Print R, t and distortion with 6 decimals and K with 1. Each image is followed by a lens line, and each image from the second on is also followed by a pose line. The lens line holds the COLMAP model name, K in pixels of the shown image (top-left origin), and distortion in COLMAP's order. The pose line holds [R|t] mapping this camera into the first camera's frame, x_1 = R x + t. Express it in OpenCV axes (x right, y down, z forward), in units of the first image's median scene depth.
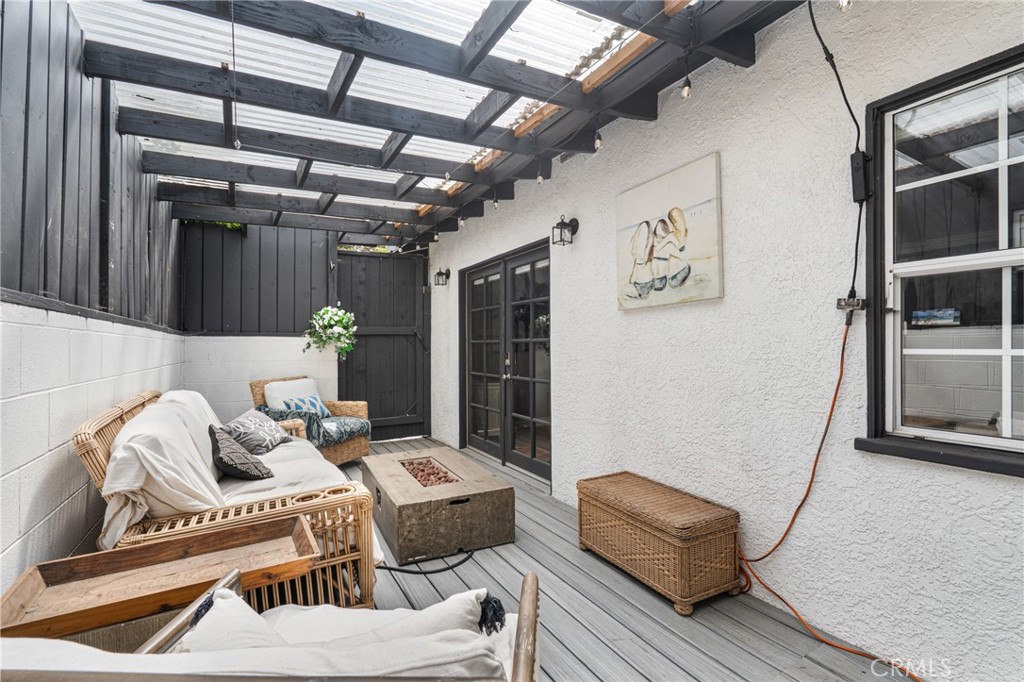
lens RADIAL K [[473.0, 0, 507.1], [0, 473.0, 341.8], [0, 0, 1]] dist [0.003976, 0.000820]
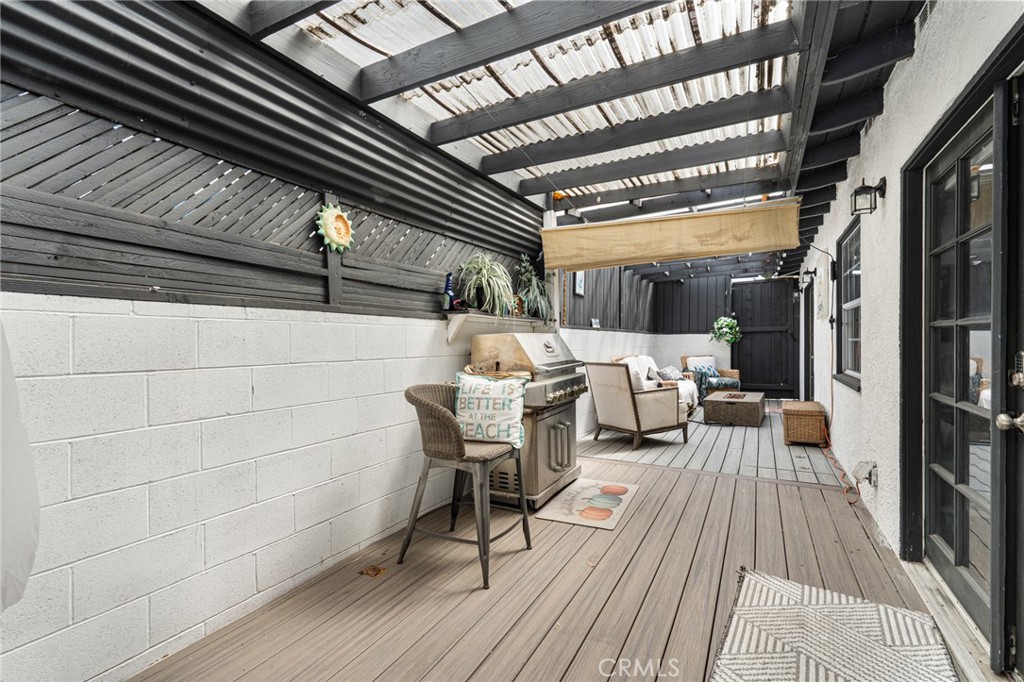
lens RADIAL K [[473.0, 0, 512.6], [0, 473.0, 342.7], [0, 0, 1]] dist [0.003976, 0.000820]
pose [[0.543233, 0.001492, -0.839580, 0.719210], [0.013151, 0.999861, 0.010287, -0.005500], [0.839479, -0.016630, 0.543138, -0.670545]]
